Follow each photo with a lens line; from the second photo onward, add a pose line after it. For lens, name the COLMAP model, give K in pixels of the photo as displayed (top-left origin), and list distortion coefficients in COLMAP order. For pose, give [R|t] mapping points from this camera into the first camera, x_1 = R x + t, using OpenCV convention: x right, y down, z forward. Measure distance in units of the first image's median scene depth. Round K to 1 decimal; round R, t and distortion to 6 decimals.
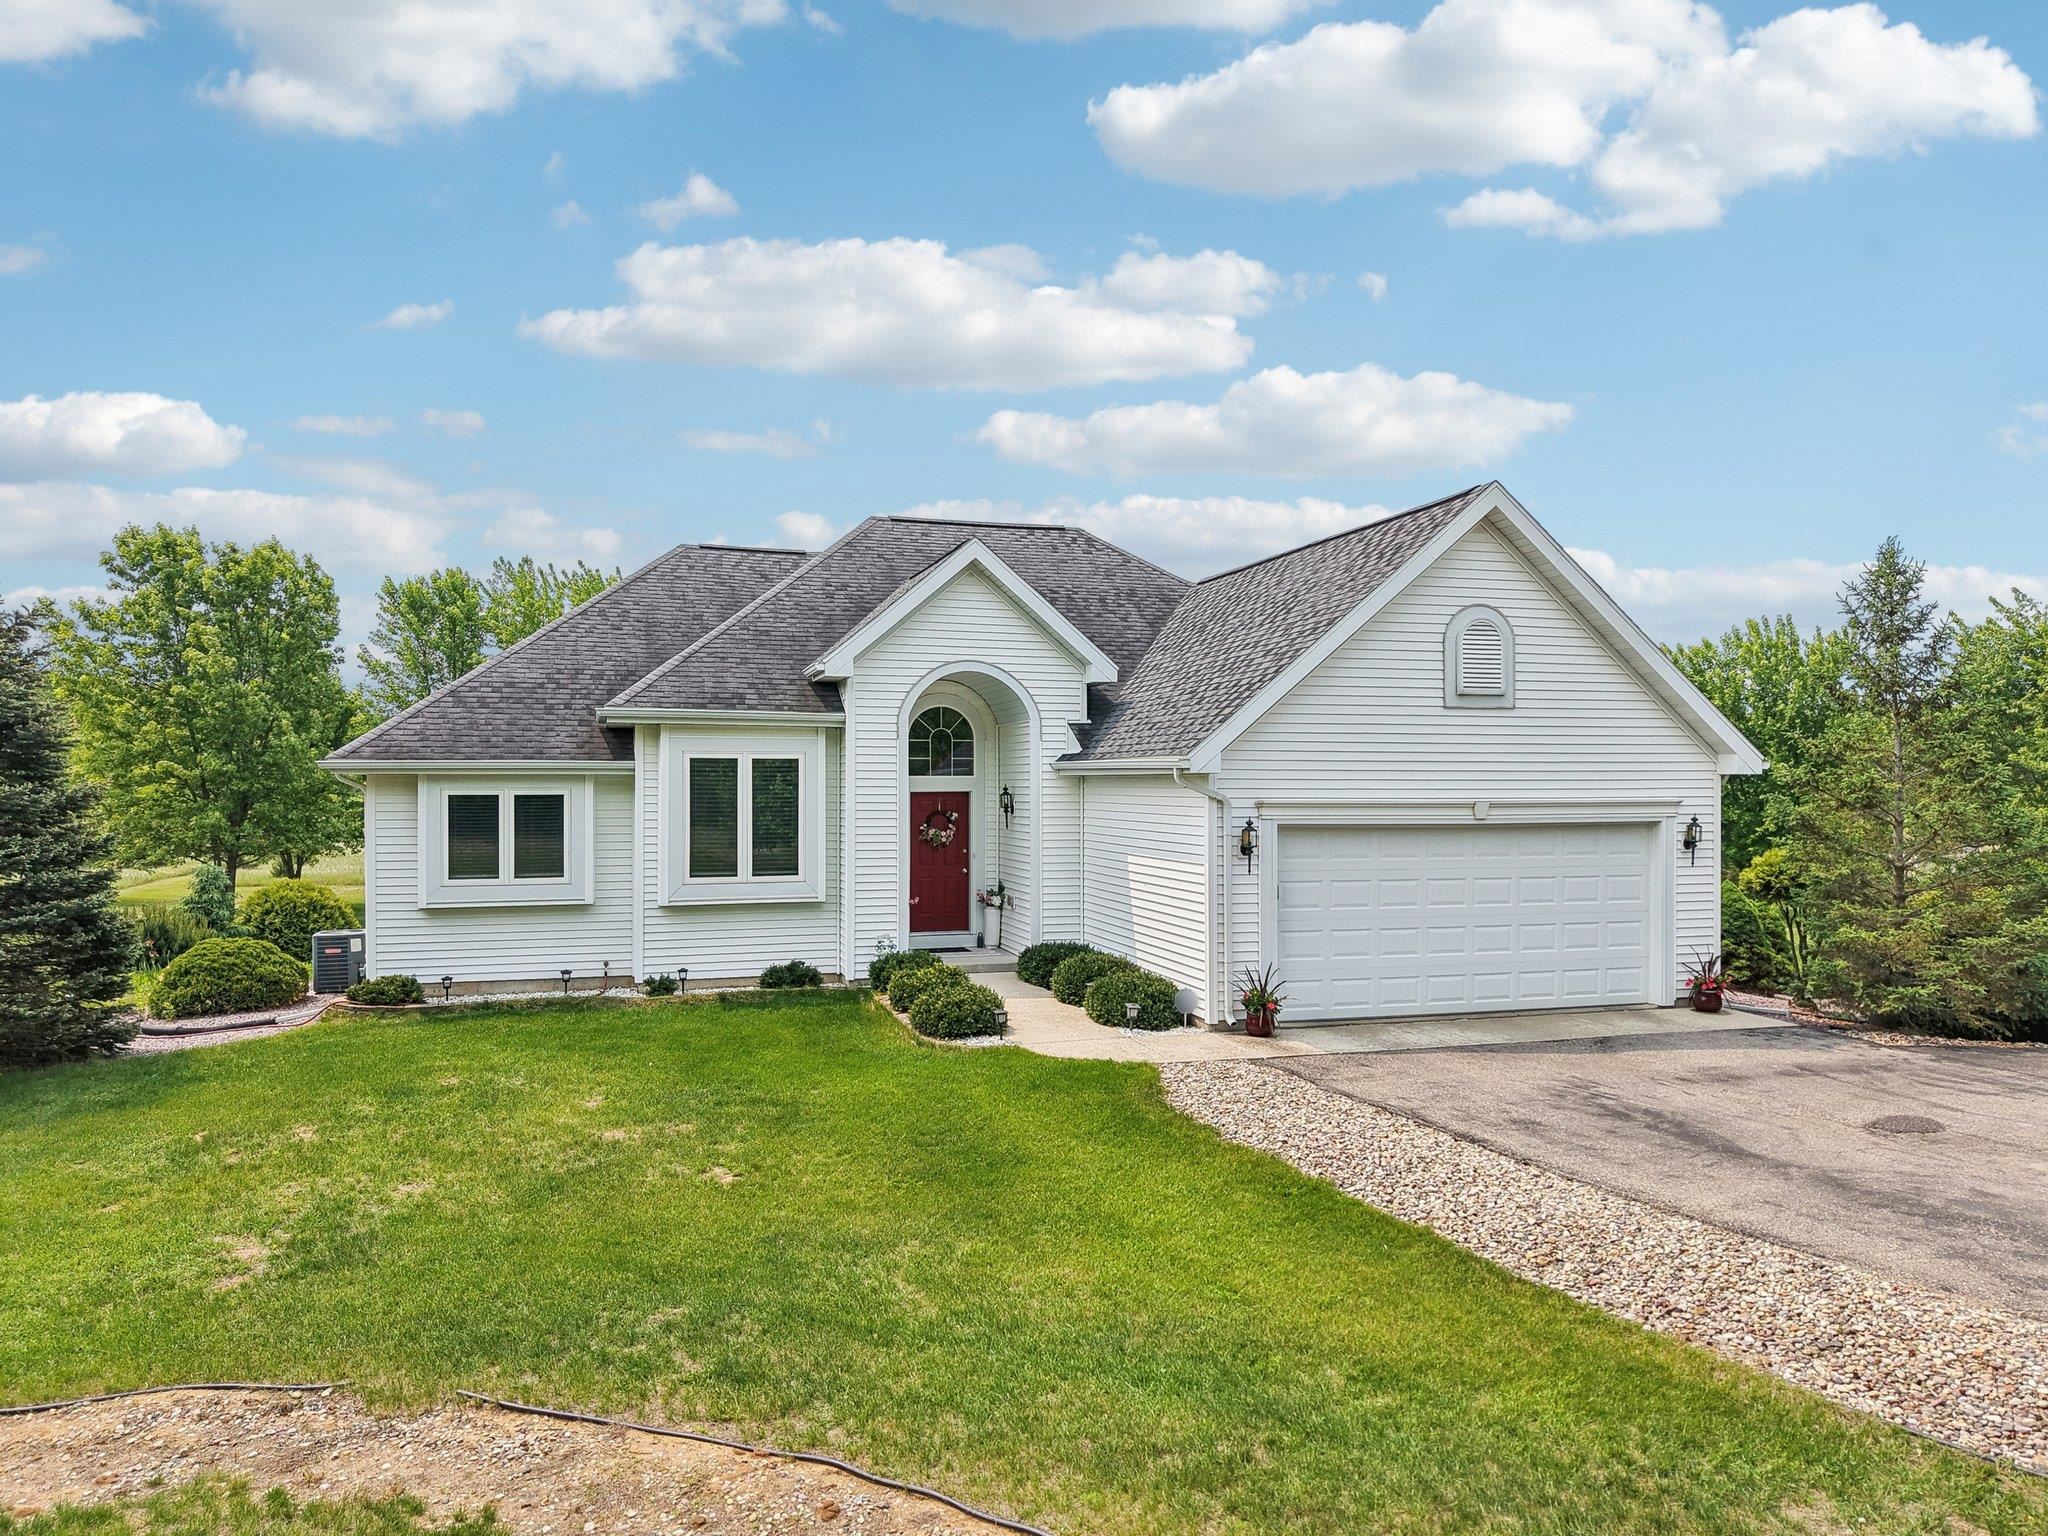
lens RADIAL K [[1428.0, 0, 1024.0], [0, 1428.0, 768.0], [0, 0, 1]] dist [0.004890, -0.003186]
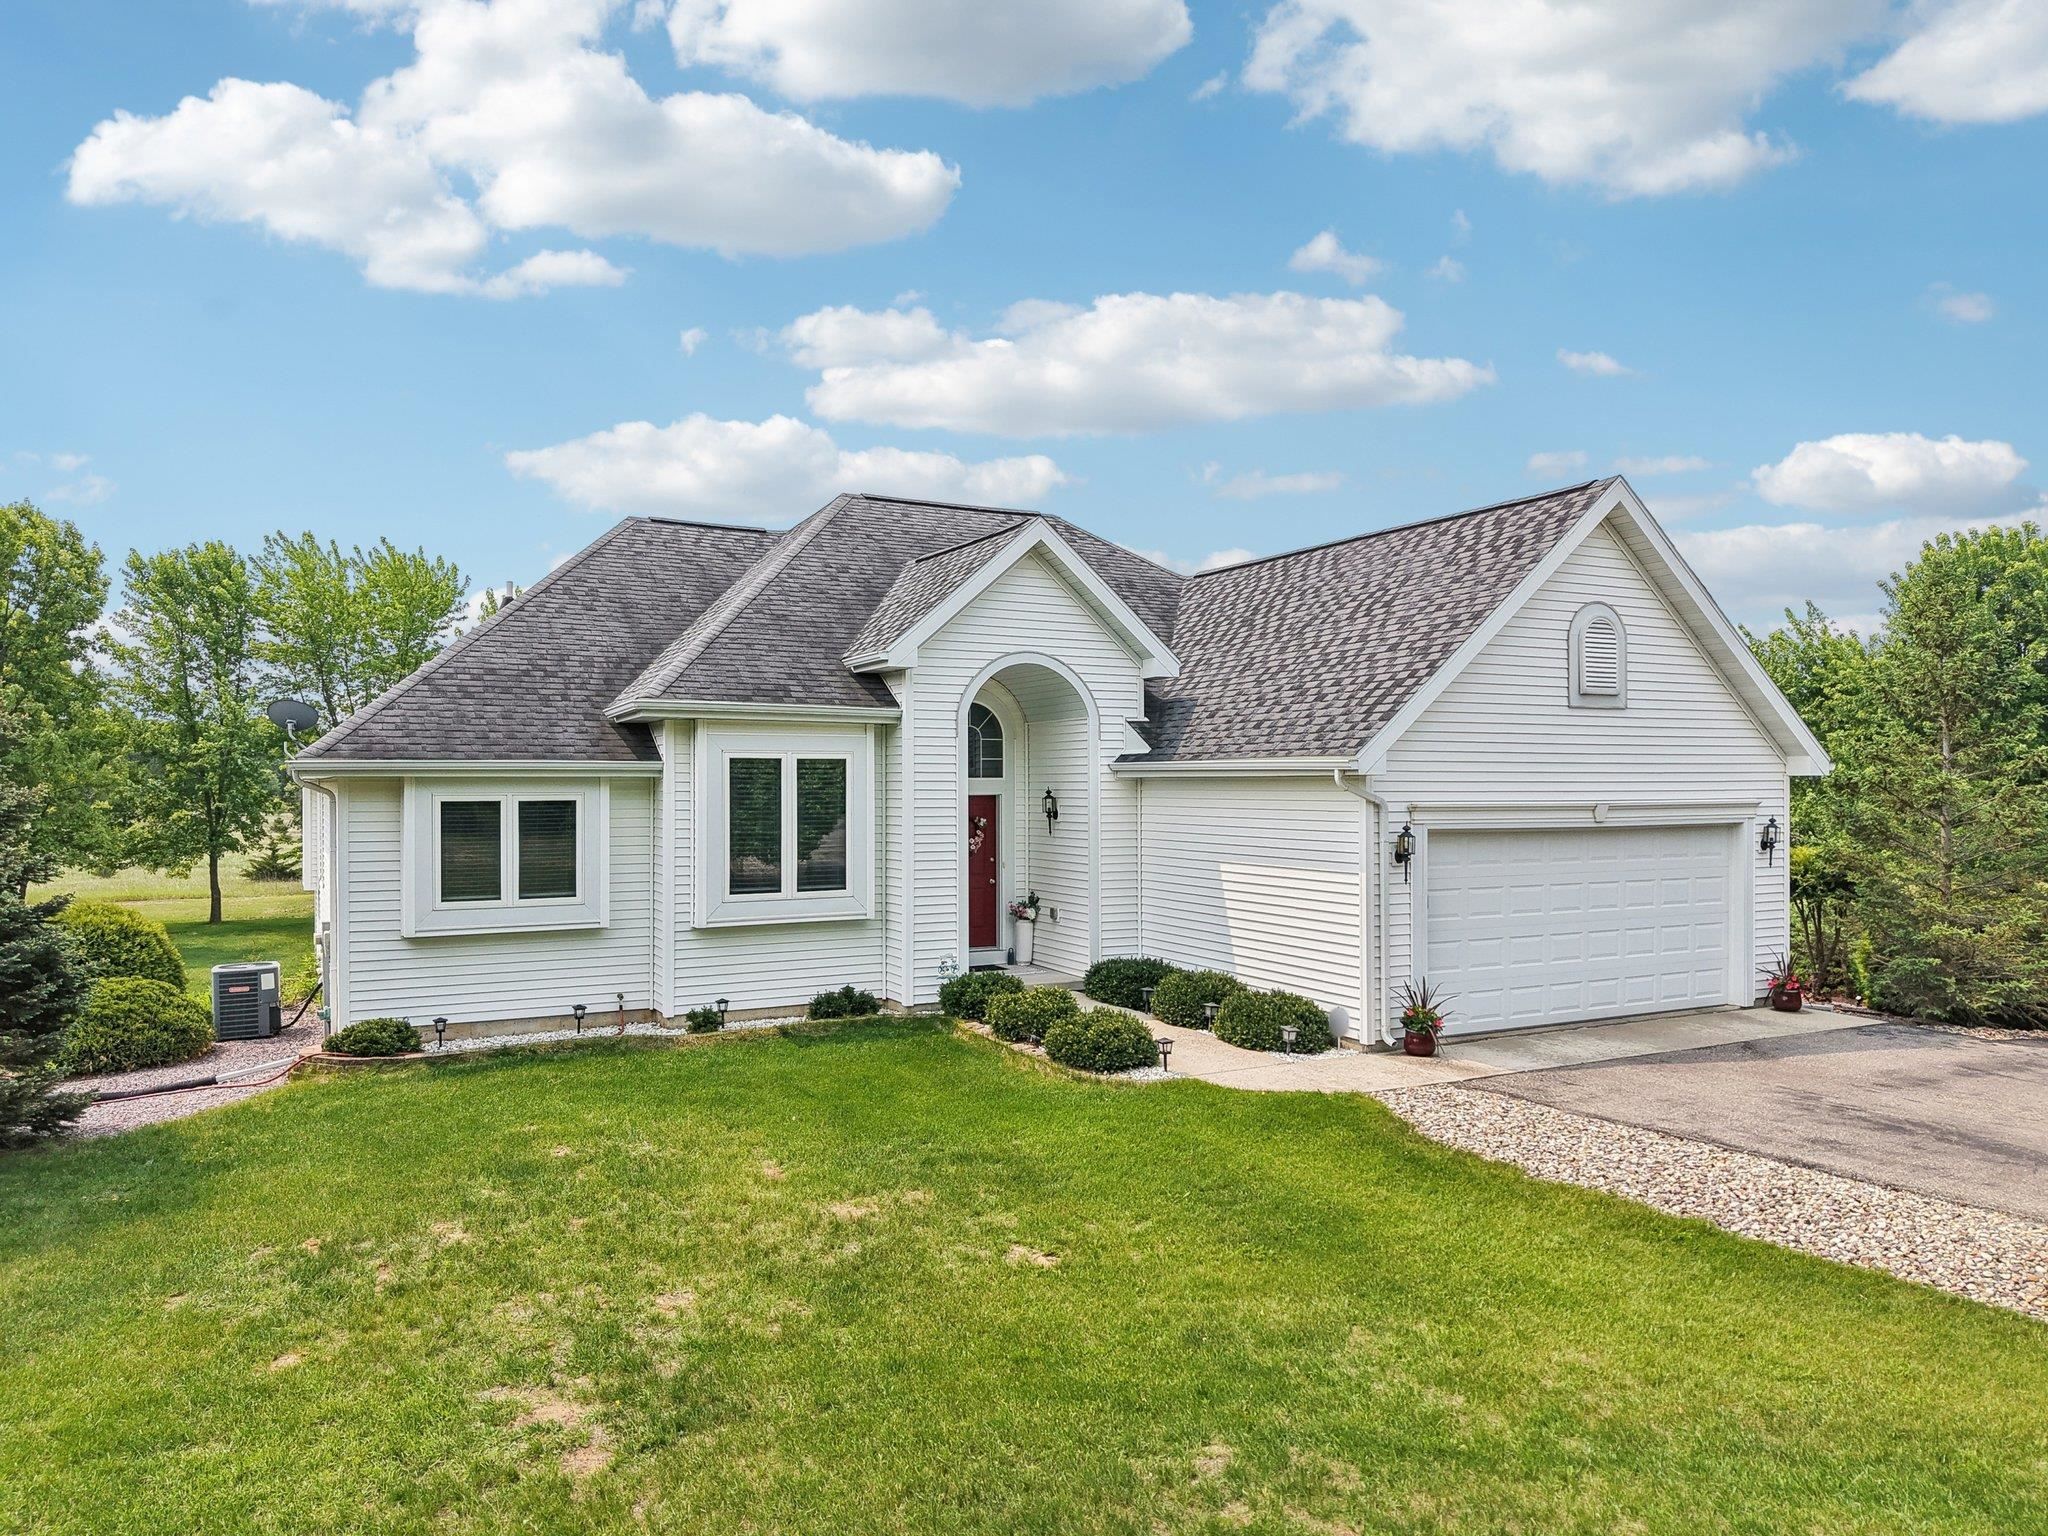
lens RADIAL K [[1428.0, 0, 1024.0], [0, 1428.0, 768.0], [0, 0, 1]] dist [0.004890, -0.003186]
pose [[0.980423, 0.000380, 0.196903, -0.234126], [-0.000239, 1.000000, -0.000741, -0.000190], [-0.196903, 0.000680, 0.980423, 0.110773]]
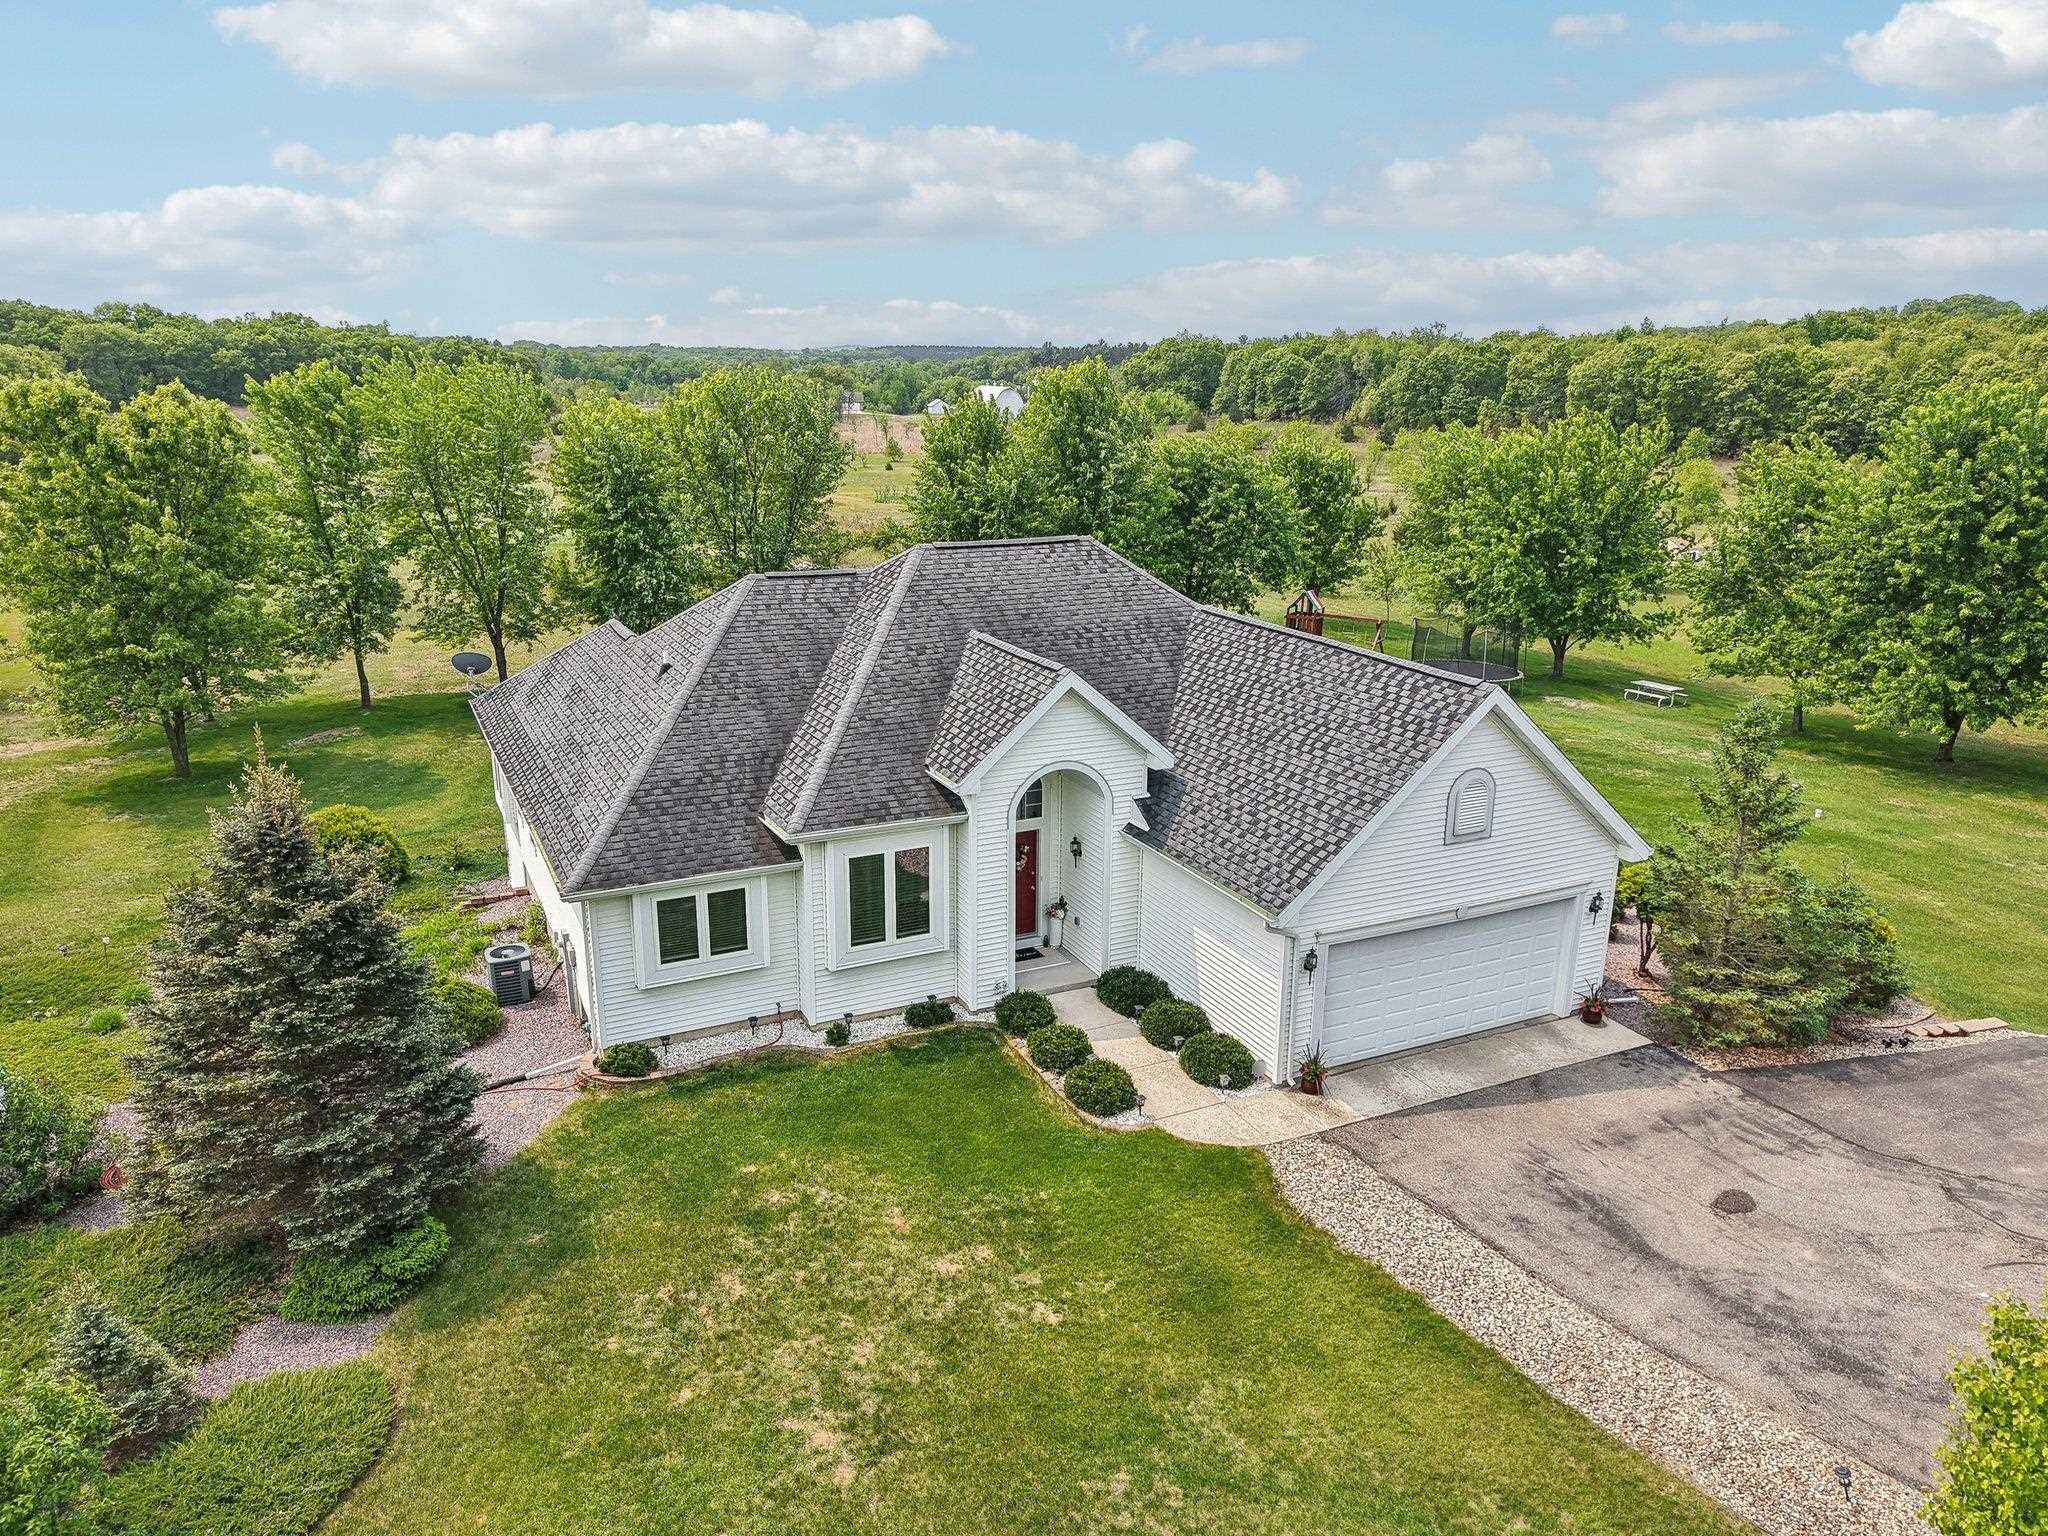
lens RADIAL K [[1473.6, 0, 1024.0], [0, 1473.6, 768.0], [0, 0, 1]] dist [0.047503, -0.078215]
pose [[0.986812, -0.035618, 0.157903, -0.289651], [-0.011469, 0.957654, 0.287693, -0.464314], [-0.161463, -0.285710, 0.944616, -0.222044]]
